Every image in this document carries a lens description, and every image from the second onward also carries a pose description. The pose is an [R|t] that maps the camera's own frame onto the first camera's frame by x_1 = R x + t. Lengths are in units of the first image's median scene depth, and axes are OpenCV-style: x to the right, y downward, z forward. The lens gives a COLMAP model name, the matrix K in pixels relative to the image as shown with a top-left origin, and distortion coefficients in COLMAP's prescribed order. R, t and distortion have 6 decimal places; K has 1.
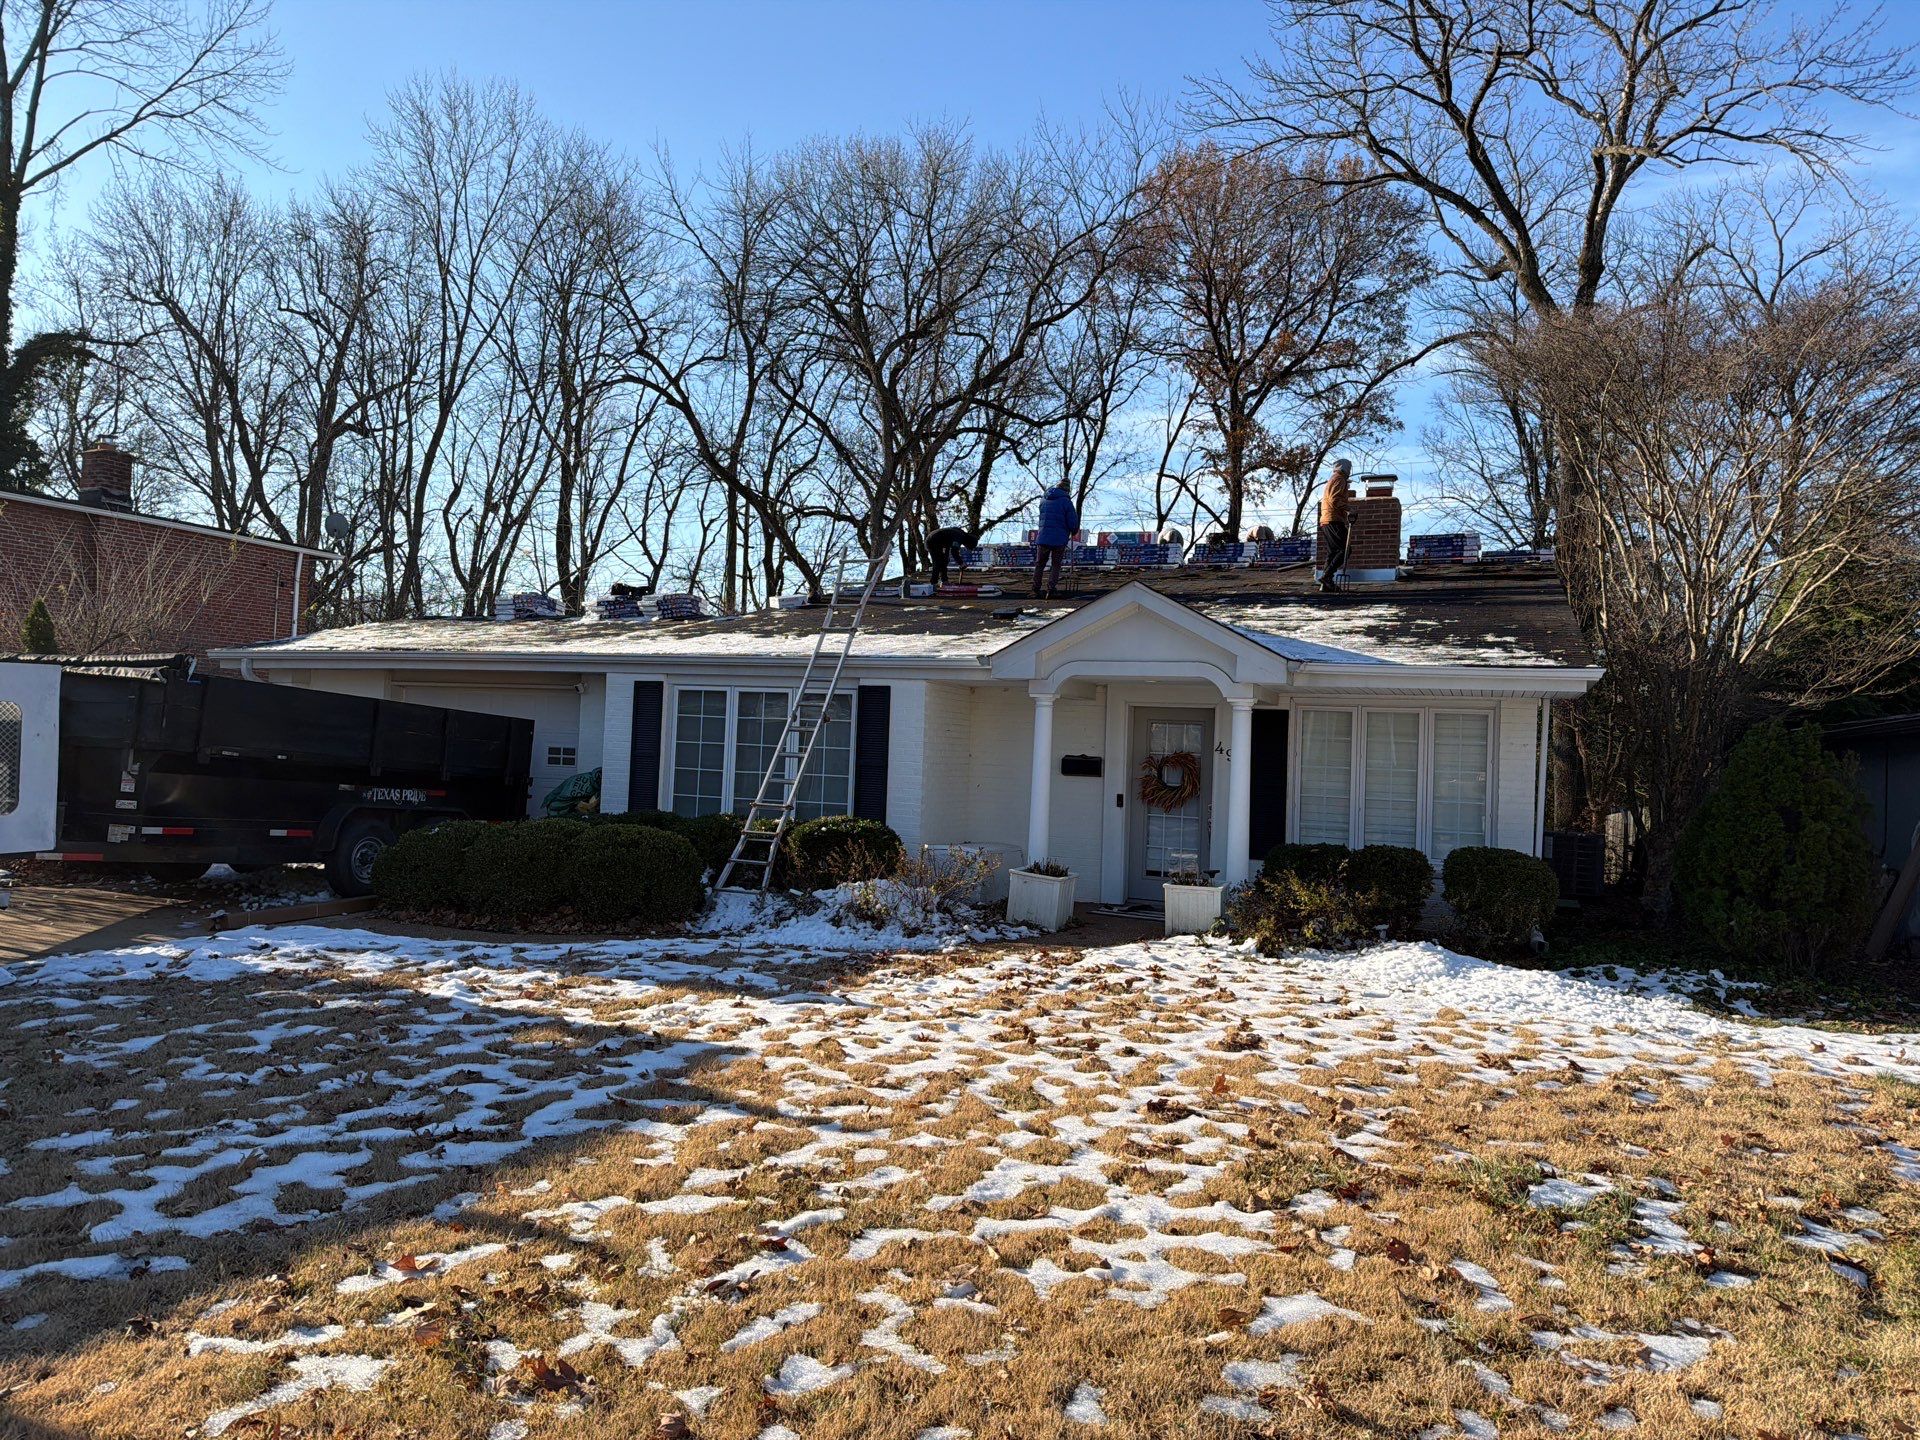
lens RADIAL K [[1332.0, 0, 960.0], [0, 1332.0, 720.0], [0, 0, 1]] dist [0.092480, -0.112884]
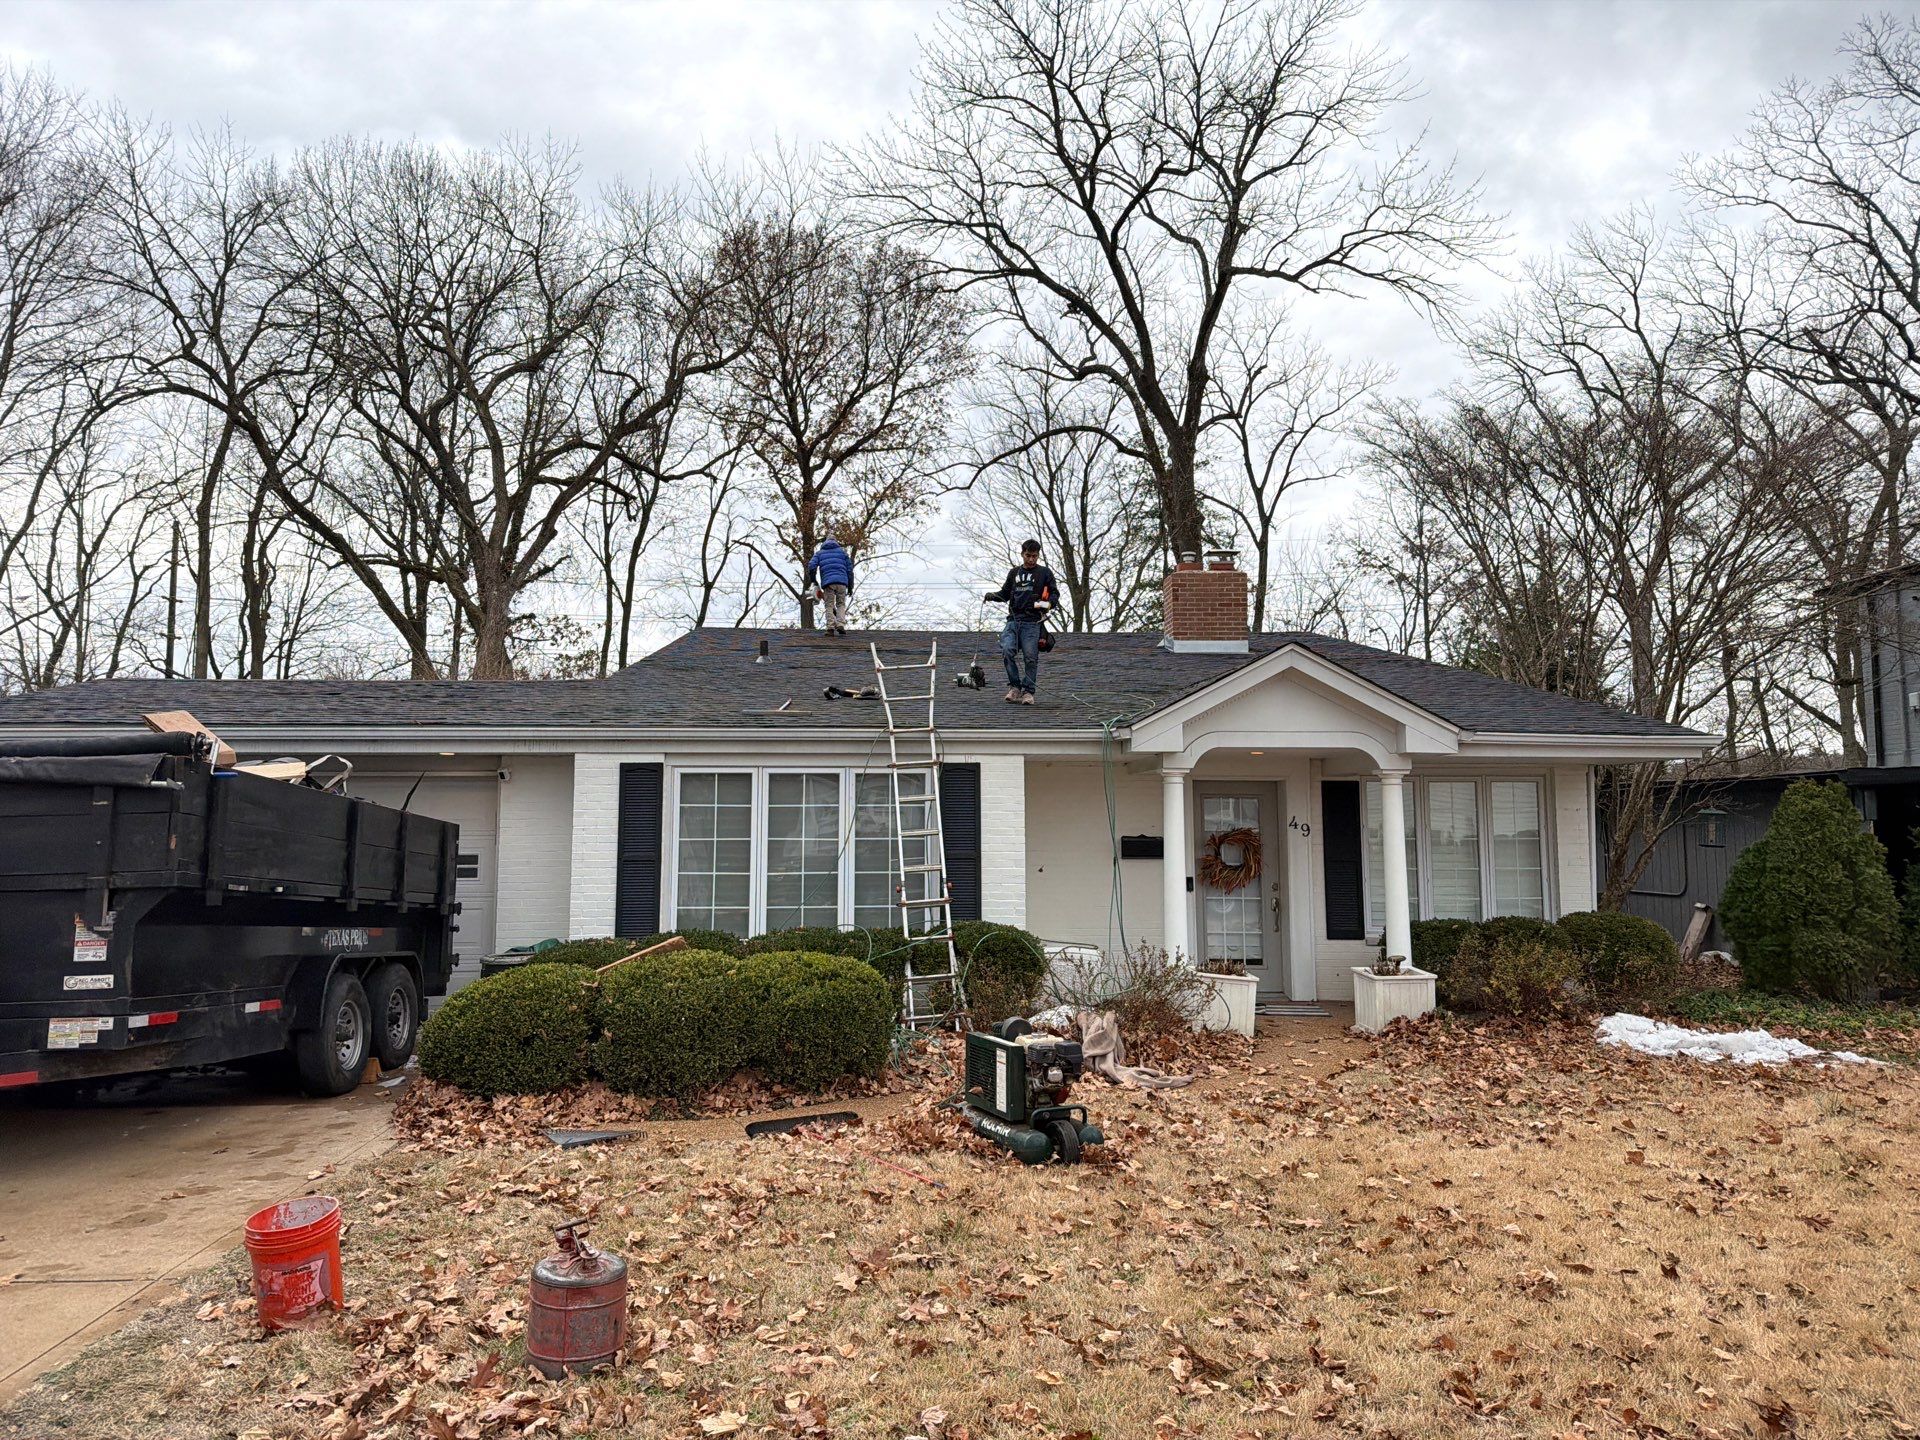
lens RADIAL K [[1332.0, 0, 960.0], [0, 1332.0, 720.0], [0, 0, 1]] dist [0.092480, -0.112884]
pose [[0.914159, -0.004226, 0.405333, -0.199879], [0.025878, 0.998514, -0.047952, -0.006039], [-0.404529, 0.054326, 0.912910, 0.113280]]
